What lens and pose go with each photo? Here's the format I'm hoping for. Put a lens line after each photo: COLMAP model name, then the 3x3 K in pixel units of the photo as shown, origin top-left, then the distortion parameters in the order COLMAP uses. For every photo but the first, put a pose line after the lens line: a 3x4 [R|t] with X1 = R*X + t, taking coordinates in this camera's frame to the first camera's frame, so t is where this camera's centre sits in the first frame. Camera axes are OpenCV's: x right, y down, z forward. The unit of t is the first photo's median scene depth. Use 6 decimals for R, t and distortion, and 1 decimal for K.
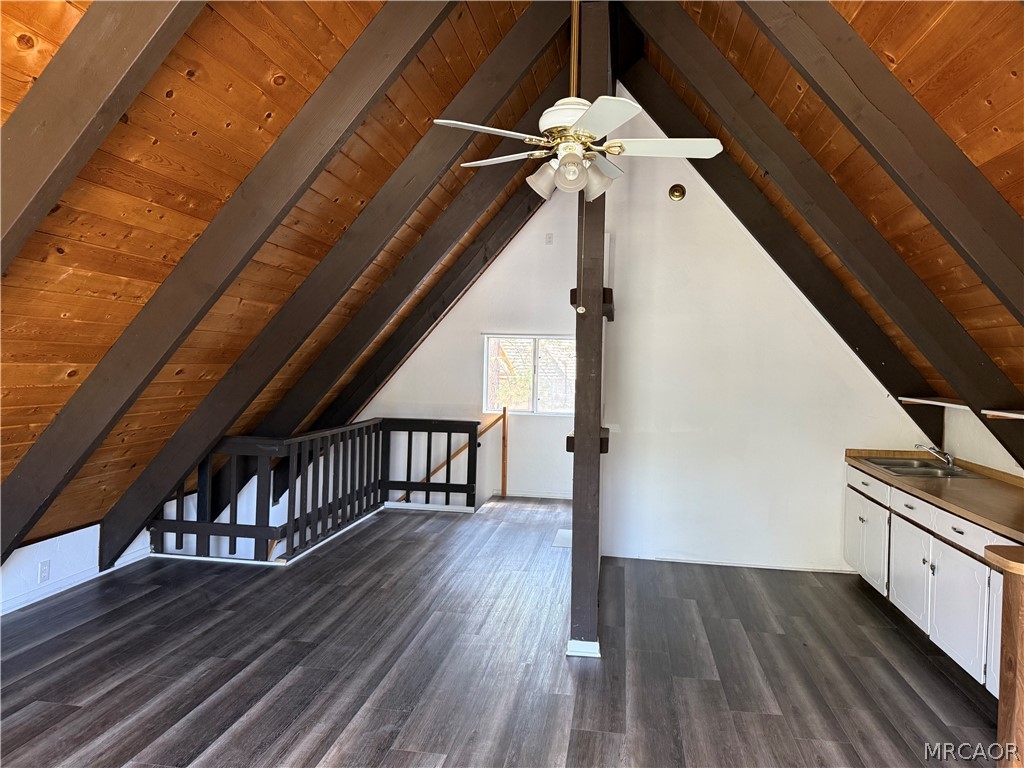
lens RADIAL K [[720.3, 0, 511.1], [0, 720.3, 381.1], [0, 0, 1]] dist [0.055076, -0.069333]
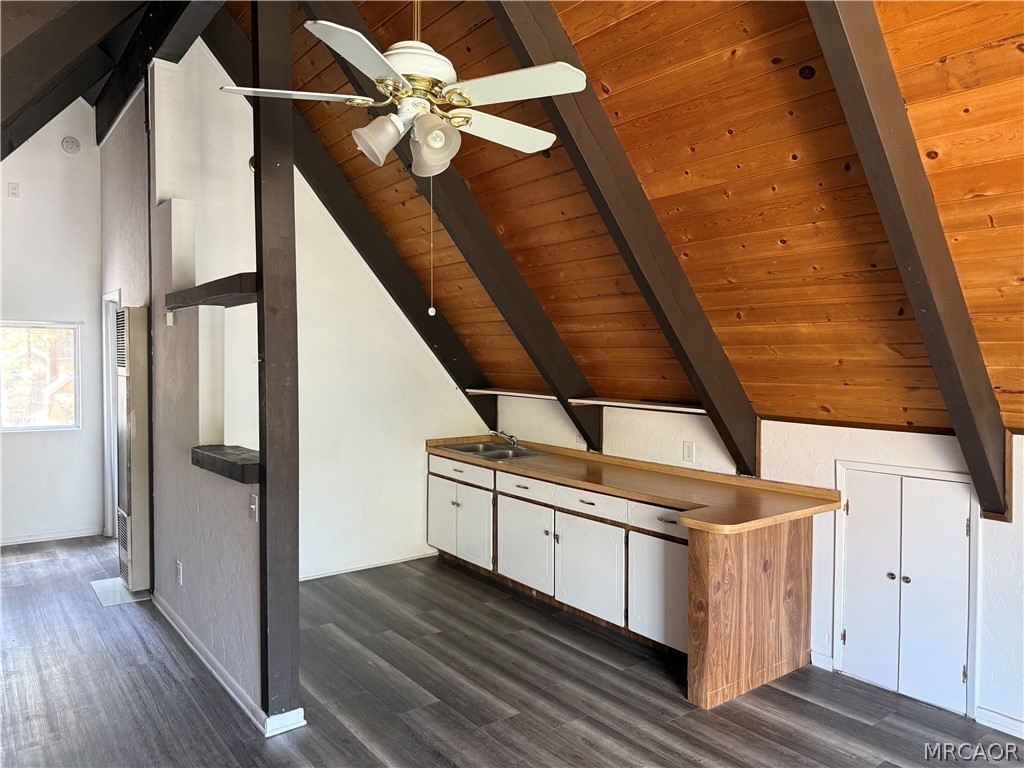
lens RADIAL K [[720.3, 0, 511.4], [0, 720.3, 381.3], [0, 0, 1]] dist [0.055076, -0.069333]
pose [[0.694117, -0.037412, 0.718889, -0.285646], [0.023846, 0.999296, 0.028980, -0.027415], [-0.719467, -0.002973, 0.694520, 0.250176]]
